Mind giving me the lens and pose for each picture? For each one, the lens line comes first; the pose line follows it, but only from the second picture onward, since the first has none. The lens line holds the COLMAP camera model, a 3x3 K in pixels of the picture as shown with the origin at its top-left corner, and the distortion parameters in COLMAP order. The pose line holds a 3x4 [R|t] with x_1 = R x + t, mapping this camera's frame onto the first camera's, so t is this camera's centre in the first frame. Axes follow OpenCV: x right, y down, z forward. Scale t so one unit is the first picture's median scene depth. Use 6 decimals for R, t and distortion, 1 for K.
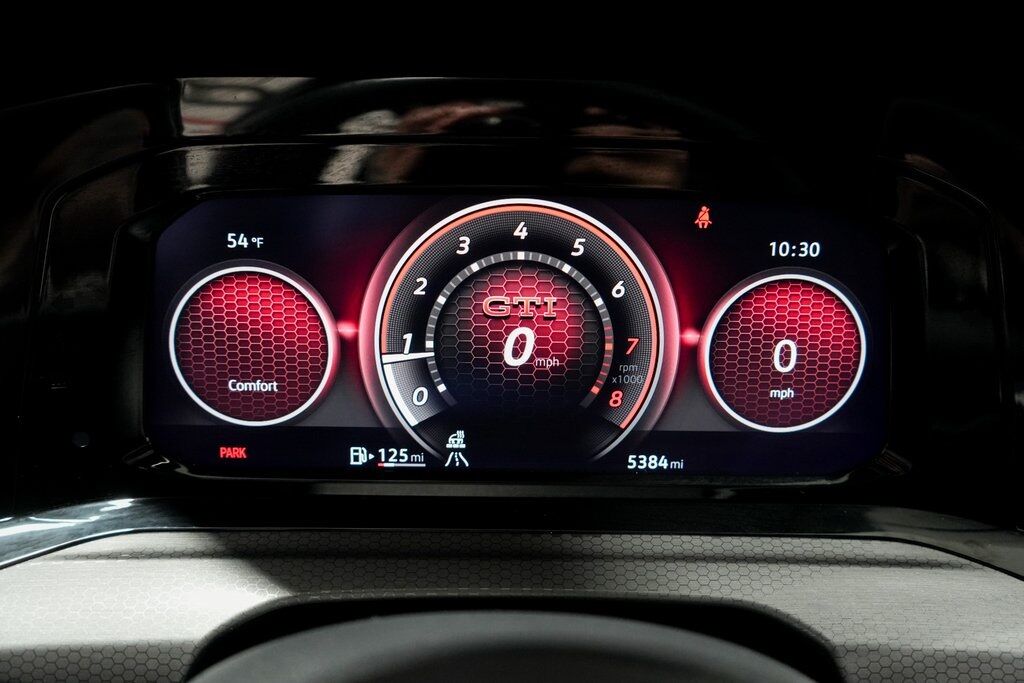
lens RADIAL K [[830.5, 0, 509.1], [0, 830.5, 345.4], [0, 0, 1]] dist [-0.010936, 0.017161]
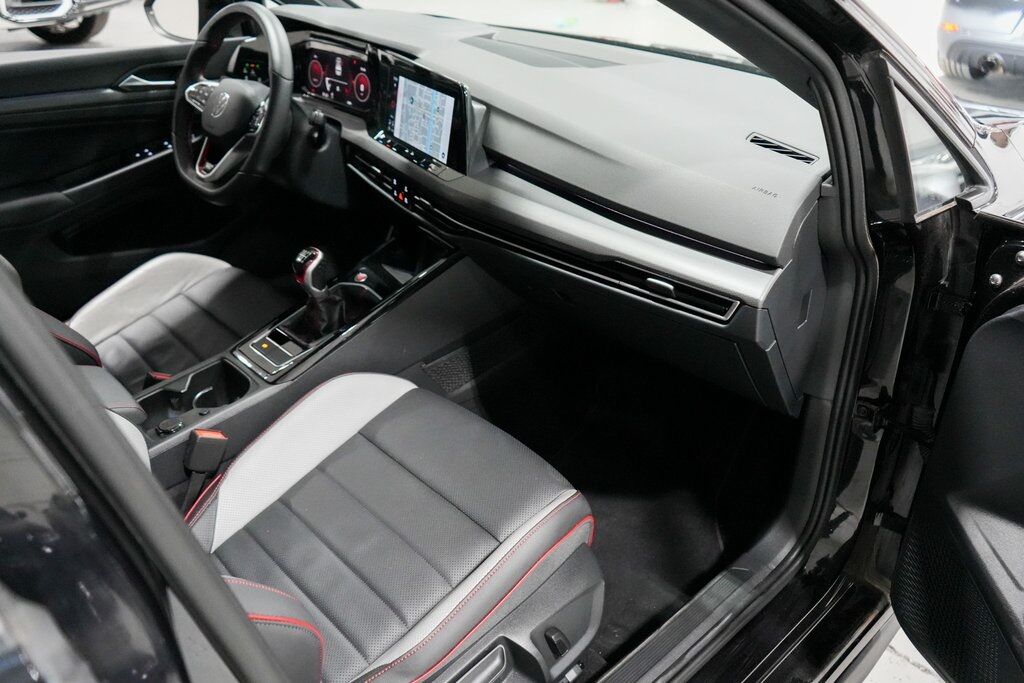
lens RADIAL K [[830.5, 0, 504.5], [0, 830.5, 350.8], [0, 0, 1]] dist [-0.010936, 0.017161]
pose [[0.667099, 0.357365, -0.653658, 5.705466], [-0.247076, 0.933901, 0.258422, -0.013956], [0.702803, -0.010890, 0.711301, -2.613510]]
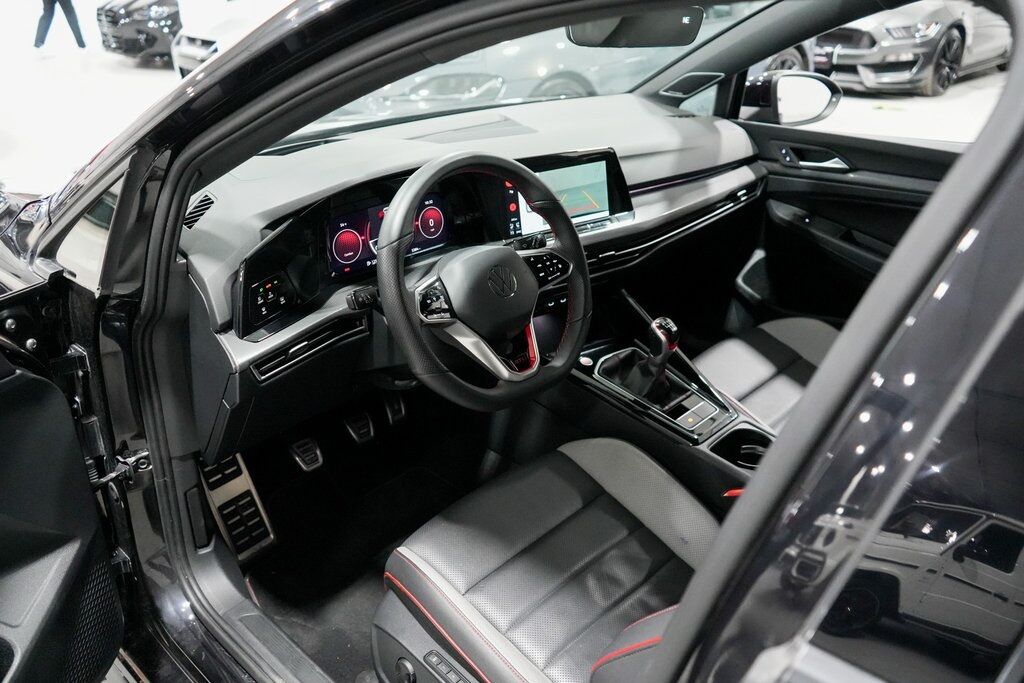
lens RADIAL K [[830.5, 0, 535.7], [0, 830.5, 337.8], [0, 0, 1]] dist [-0.010936, 0.017161]
pose [[0.689037, -0.323406, 0.648565, -2.859839], [0.246566, 0.946136, 0.209837, -0.237562], [-0.681494, 0.015329, 0.731664, -3.286042]]
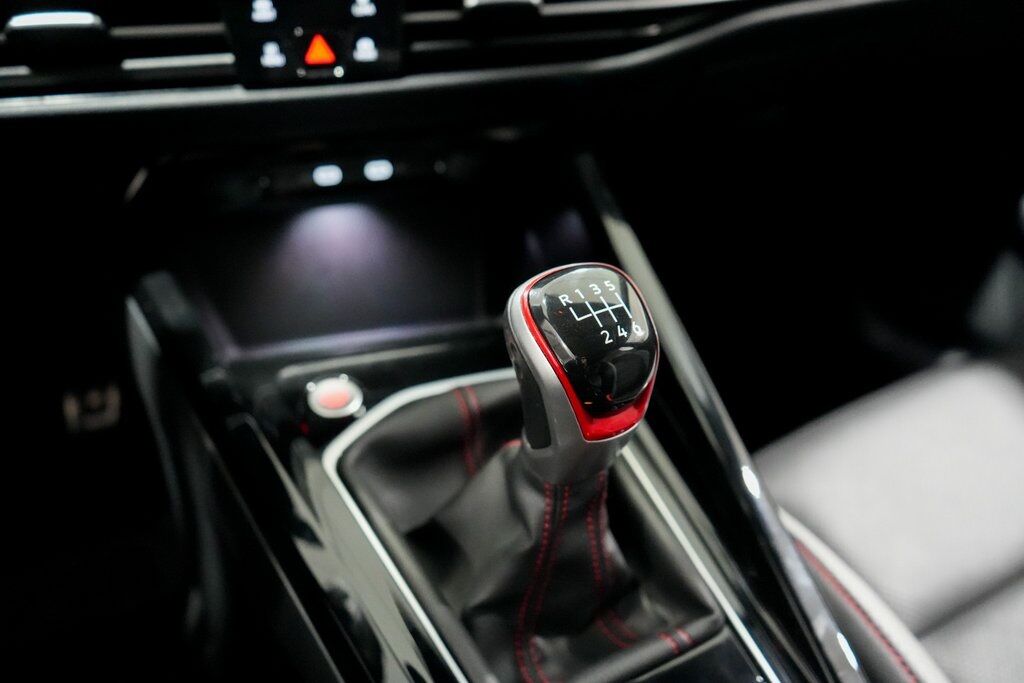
lens RADIAL K [[830.5, 0, 509.5], [0, 830.5, 342.4], [0, 0, 1]] dist [-0.010936, 0.017161]
pose [[0.883897, -0.255979, 0.391408, 0.846684], [0.174476, 0.956977, 0.231848, 0.841103], [-0.433916, -0.136639, 0.890532, -0.724764]]
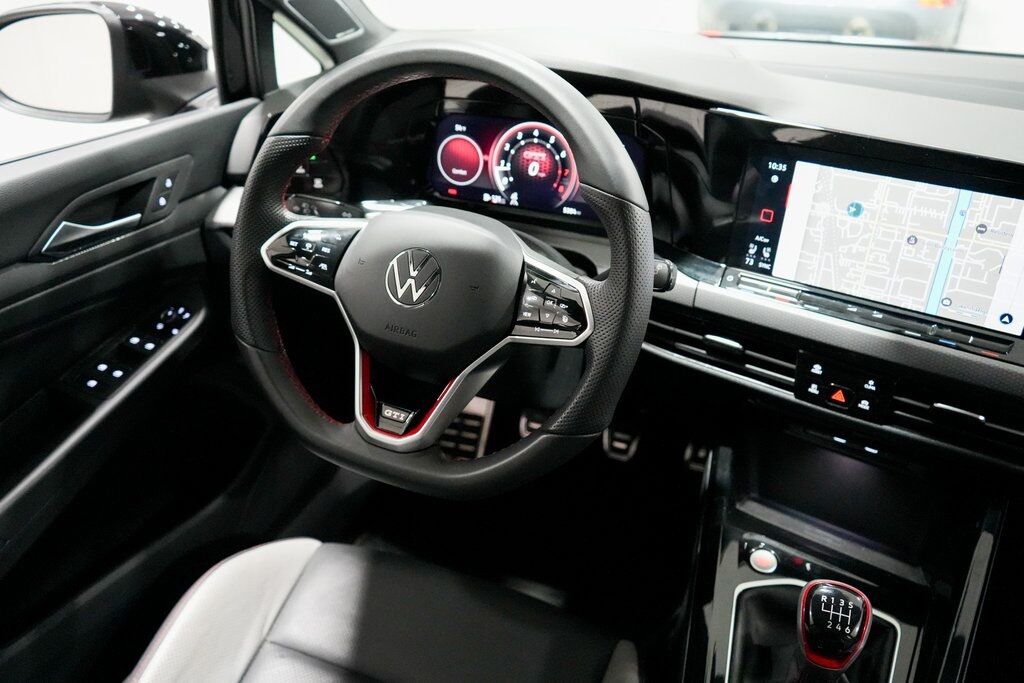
lens RADIAL K [[830.5, 0, 510.5], [0, 830.5, 342.8], [0, 0, 1]] dist [-0.010936, 0.017161]
pose [[0.915755, 0.185897, -0.356139, 1.215320], [-0.118230, 0.971947, 0.203326, 0.013607], [0.383946, -0.144090, 0.912044, -2.103556]]
